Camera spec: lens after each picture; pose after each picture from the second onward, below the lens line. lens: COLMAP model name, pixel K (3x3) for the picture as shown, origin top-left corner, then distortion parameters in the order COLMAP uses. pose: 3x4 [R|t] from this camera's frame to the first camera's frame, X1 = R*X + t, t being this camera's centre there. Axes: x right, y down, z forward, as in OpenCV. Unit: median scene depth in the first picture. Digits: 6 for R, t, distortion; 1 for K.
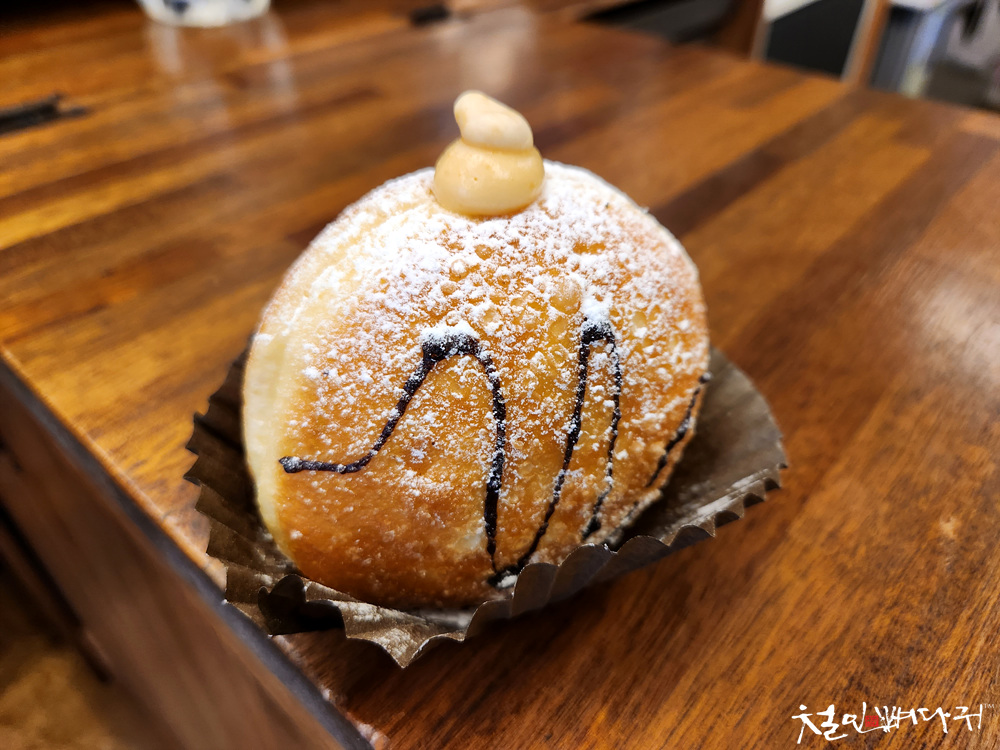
lens RADIAL K [[701.0, 0, 497.7], [0, 701.0, 372.9], [0, 0, 1]] dist [0.011226, 0.000281]
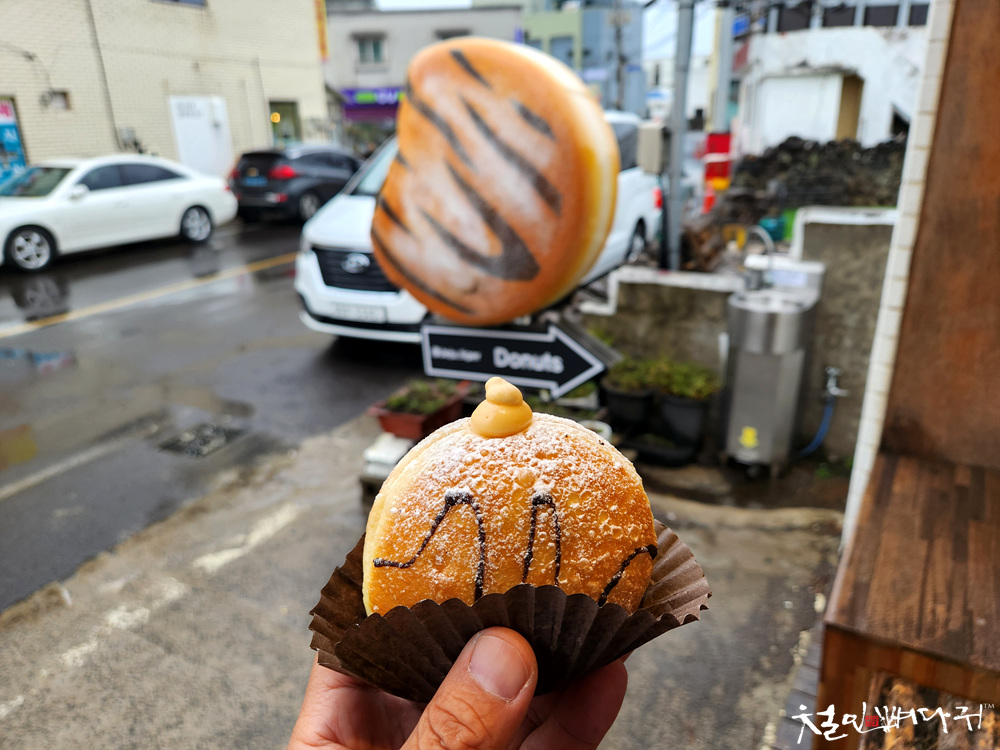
lens RADIAL K [[701.0, 0, 500.7], [0, 701.0, 377.7], [0, 0, 1]] dist [0.011226, 0.000281]
pose [[0.954433, 0.012355, -0.298169, 0.579370], [-0.120224, 0.930395, -0.346281, 0.289631], [0.273136, 0.366349, 0.889486, -0.760072]]
